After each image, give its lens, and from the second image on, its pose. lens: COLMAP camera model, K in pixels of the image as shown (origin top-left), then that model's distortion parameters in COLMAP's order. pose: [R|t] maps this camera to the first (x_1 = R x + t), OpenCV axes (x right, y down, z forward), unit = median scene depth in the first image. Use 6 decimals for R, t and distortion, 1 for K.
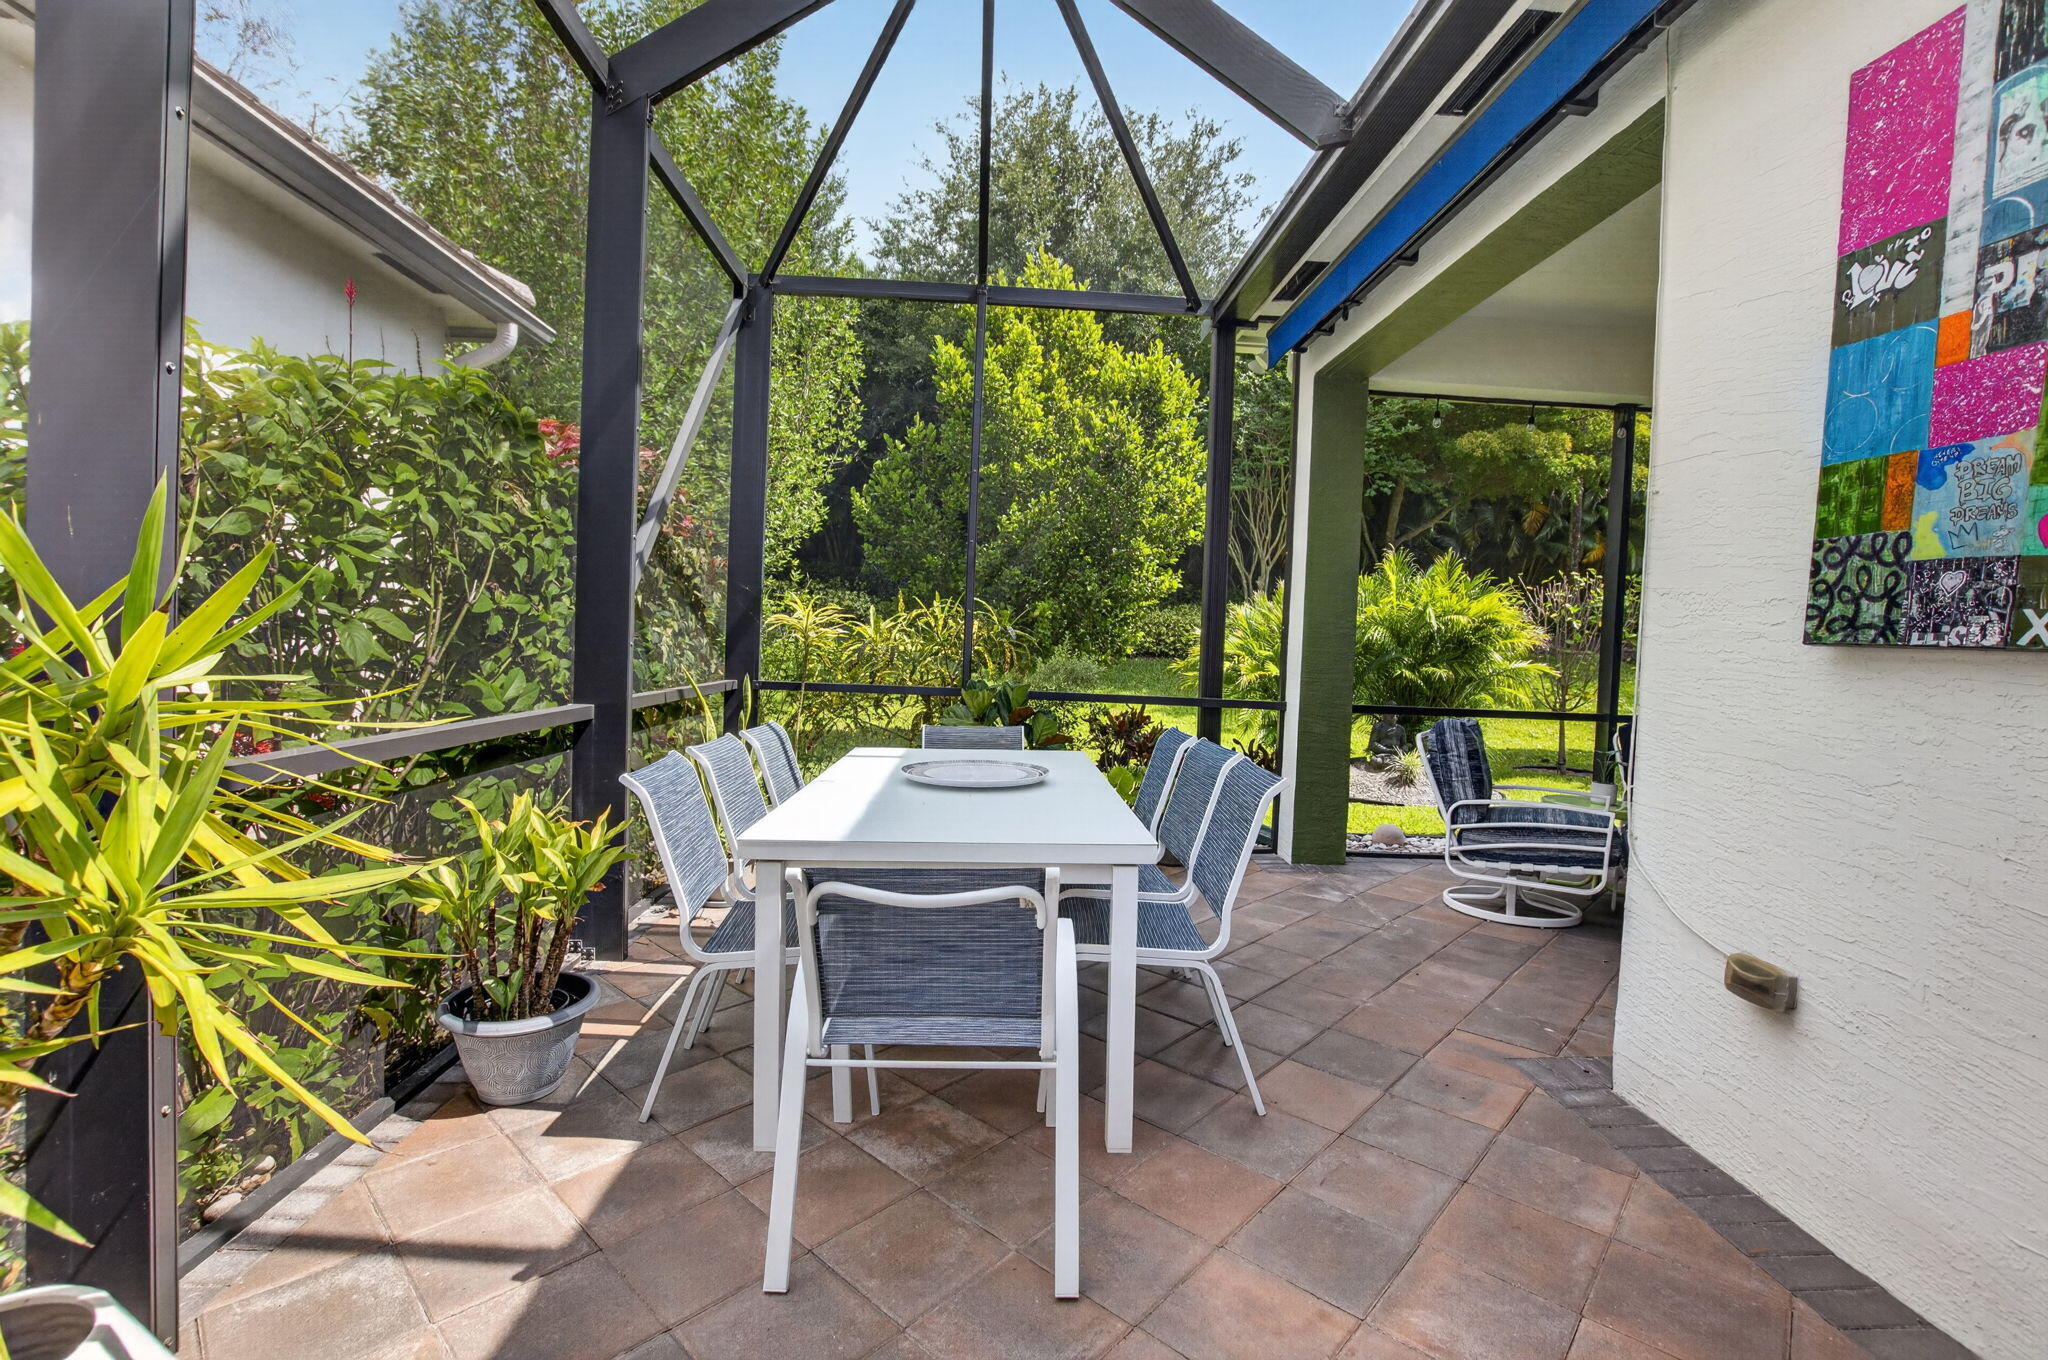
lens RADIAL K [[905.7, 0, 1016.3], [0, 905.7, 659.6], [0, 0, 1]] dist [-0.030595, 0.000300]
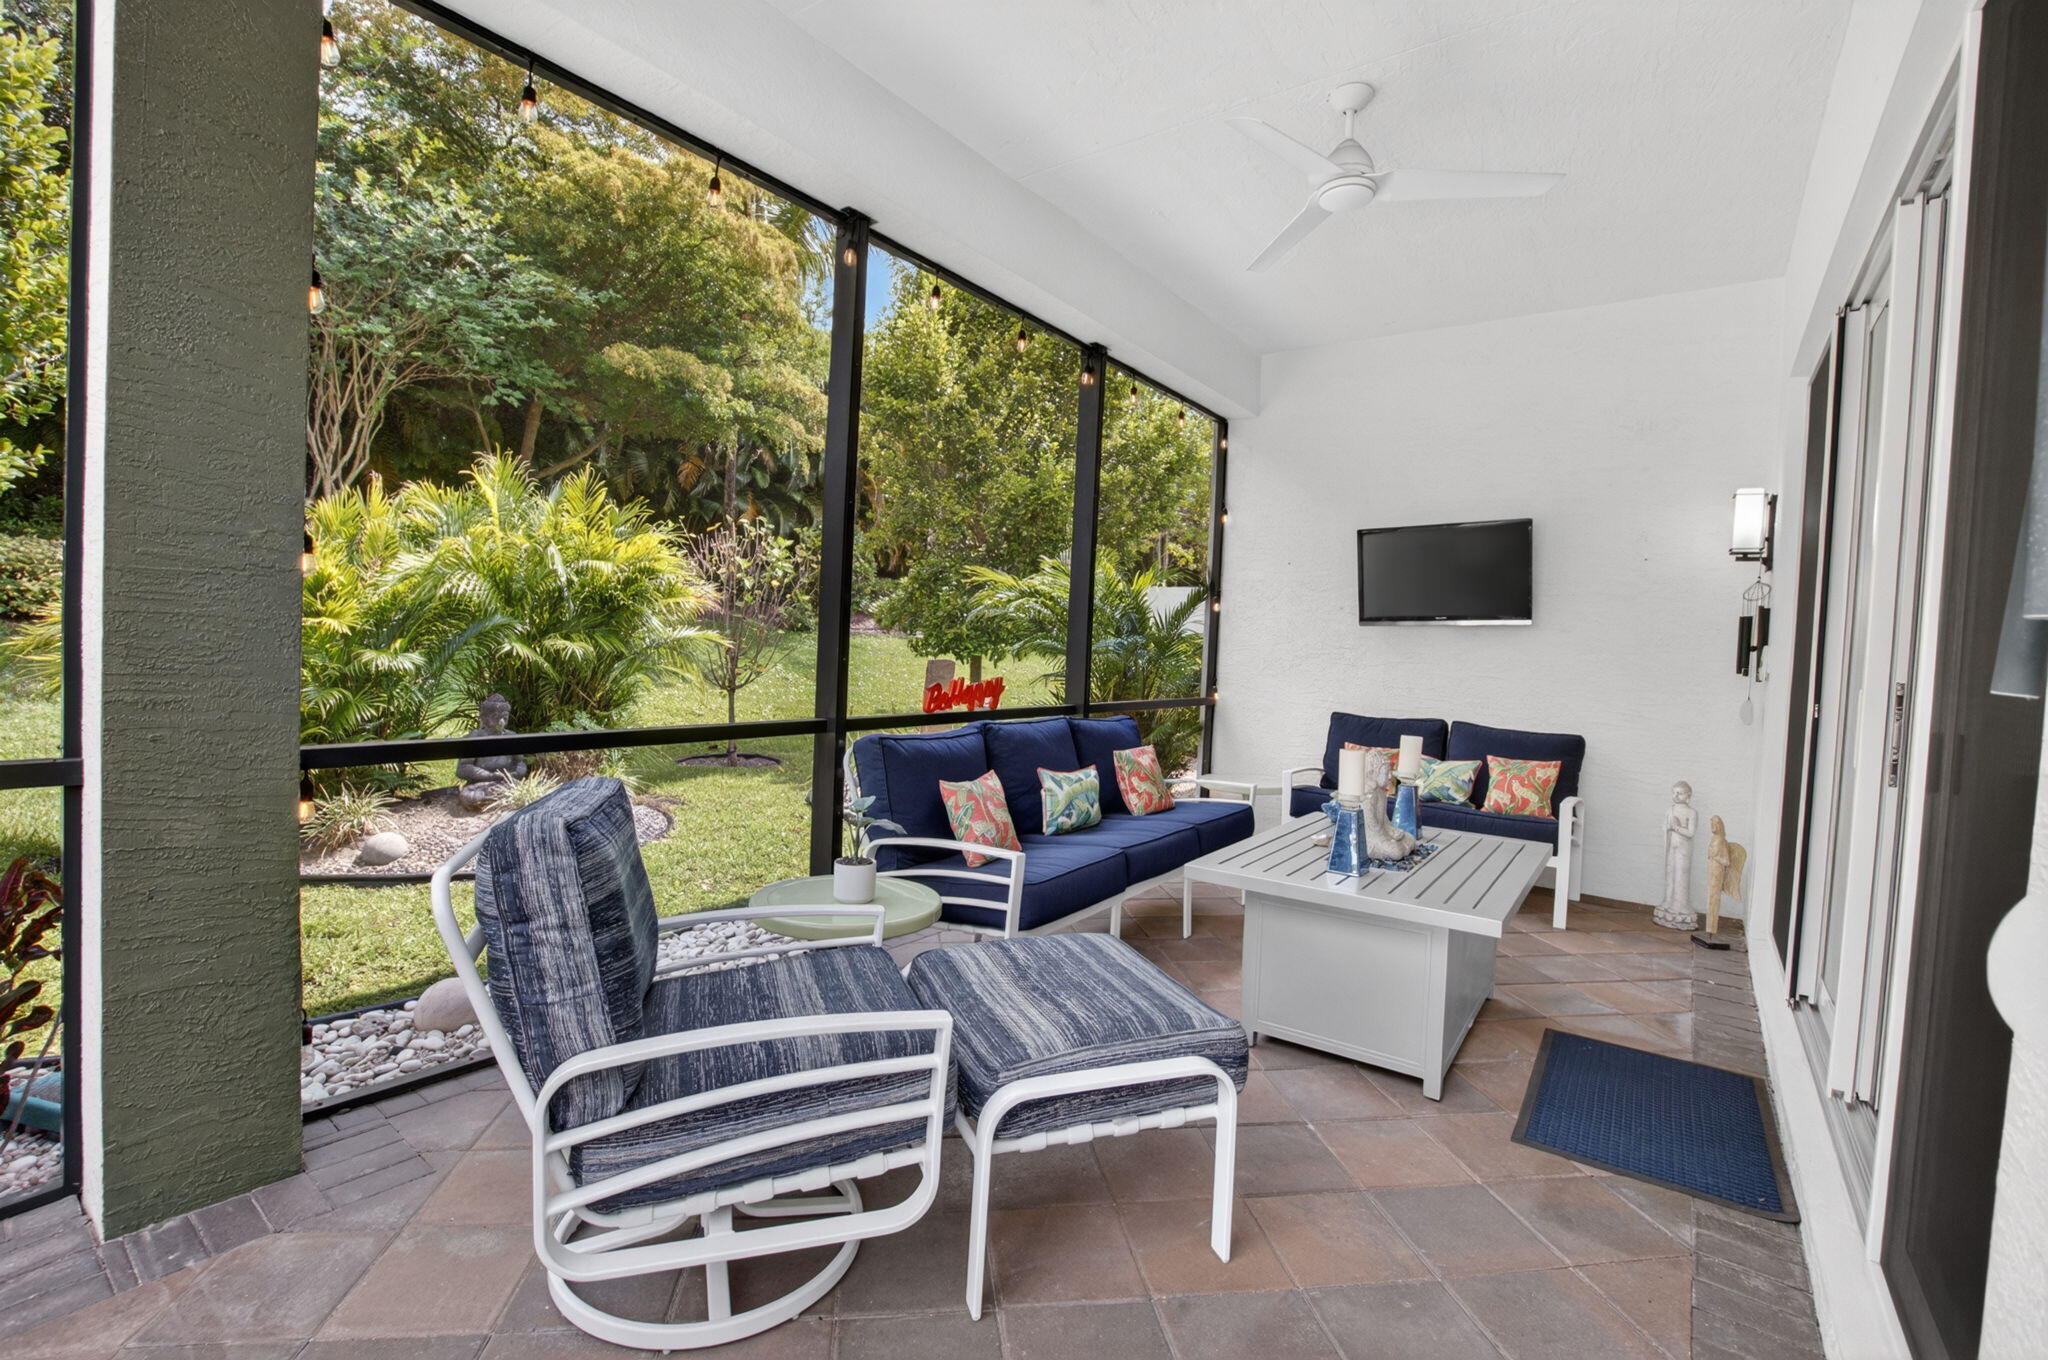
lens RADIAL K [[894.8, 0, 1020.6], [0, 894.8, 660.8], [0, 0, 1]] dist [-0.026254, 0.000304]
pose [[0.635581, -0.036427, 0.771175, 0.165699], [0.002076, 0.998963, 0.045476, -0.004153], [-0.772032, -0.027303, 0.634997, 0.312907]]
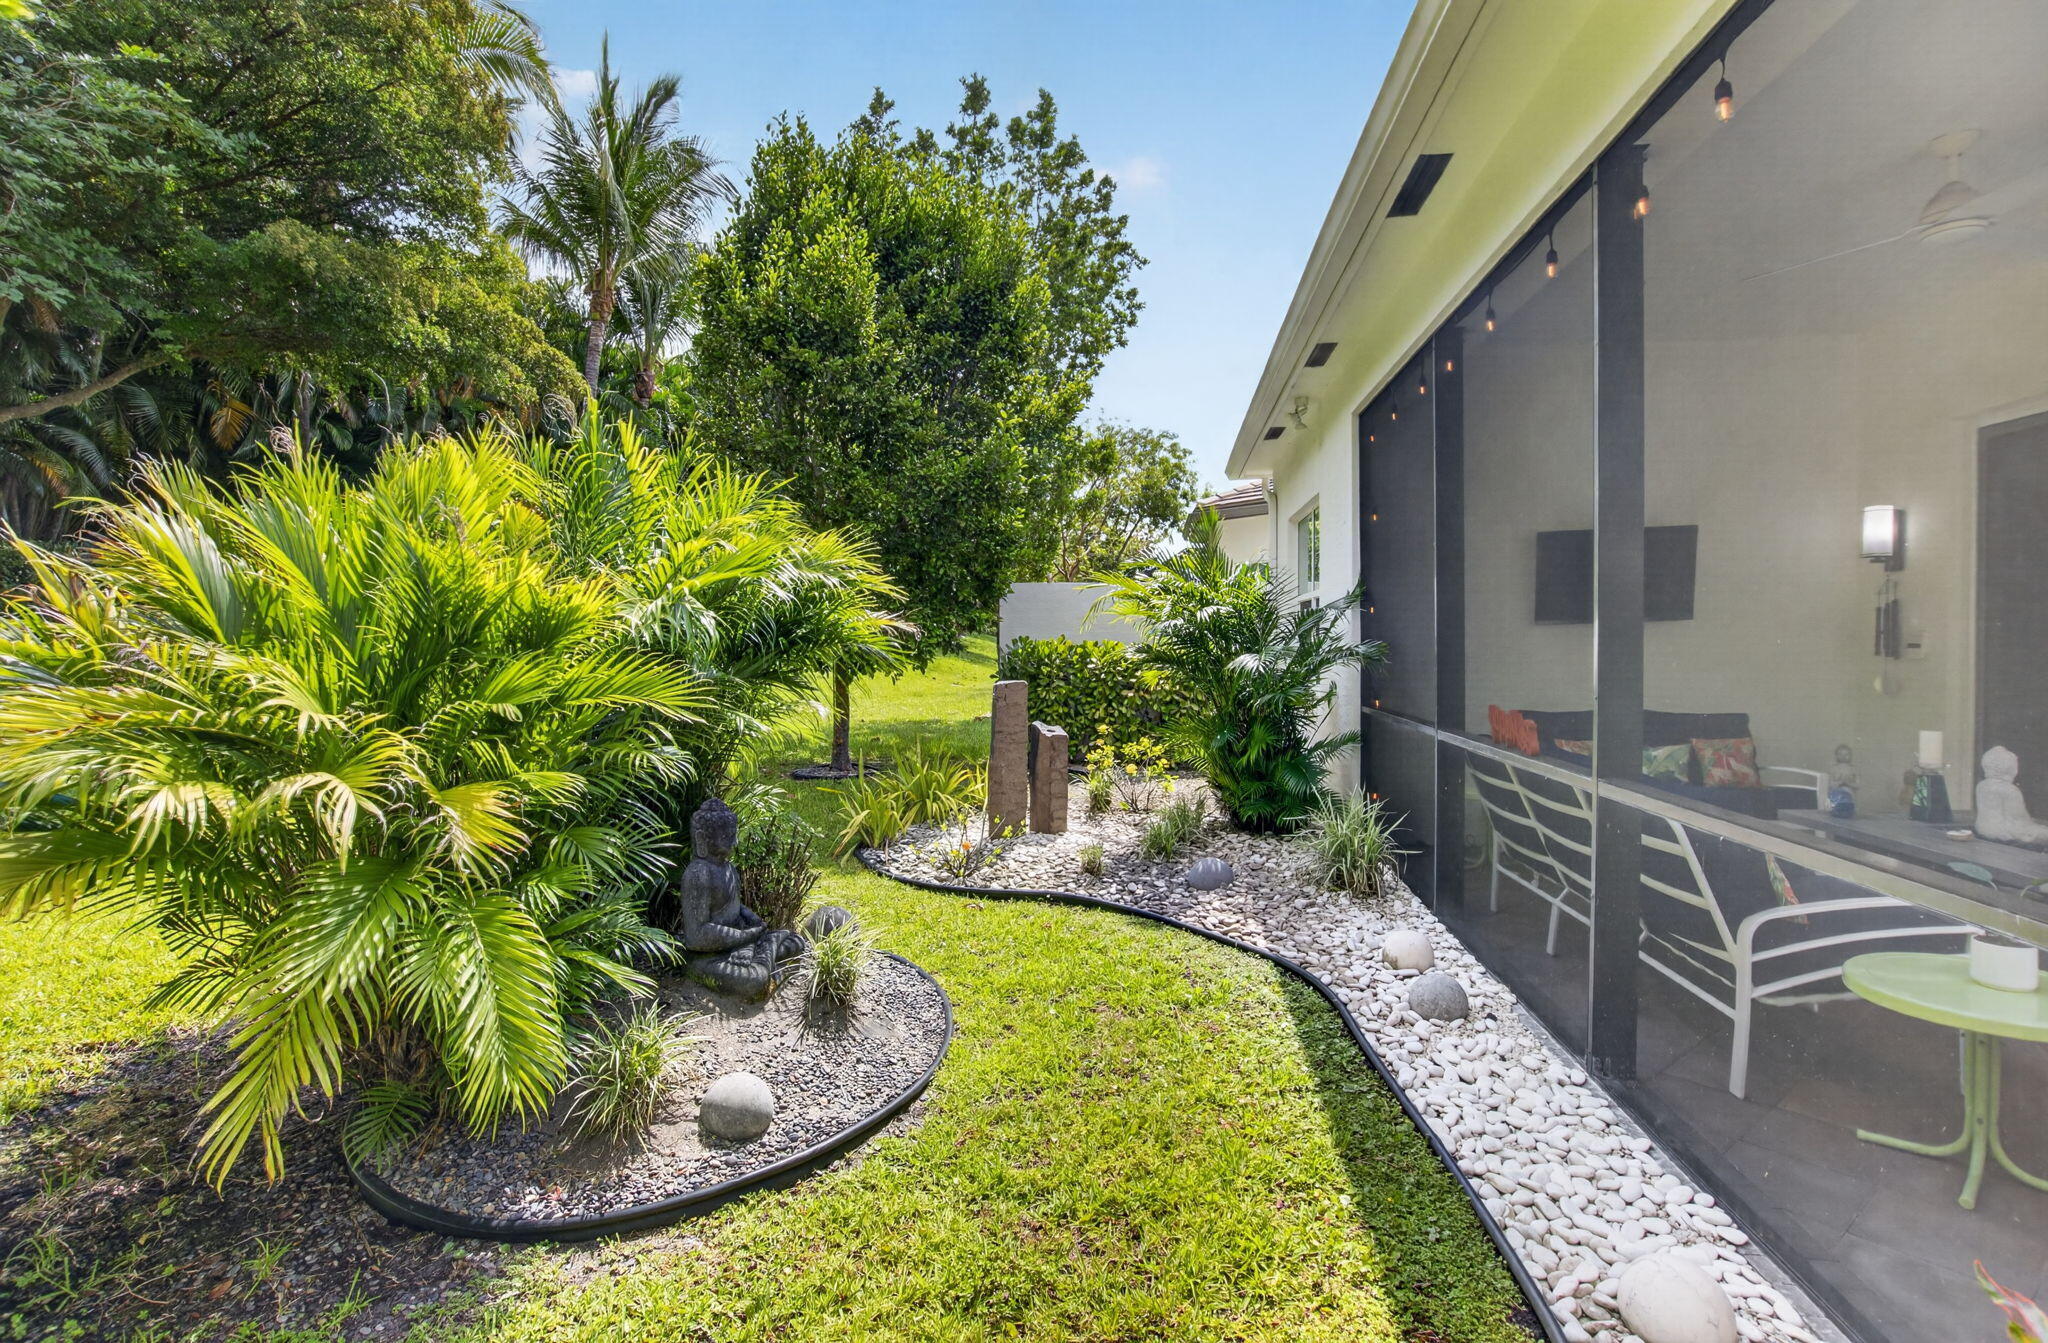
lens RADIAL K [[937.8, 0, 1024.0], [0, 937.8, 671.5], [0, 0, 1]] dist [-0.000491, -0.016184]
pose [[0.184895, -0.083477, 0.979207, 0.059562], [0.034753, 0.996318, 0.078374, -0.030897], [-0.982144, 0.019539, 0.187115, 0.749438]]
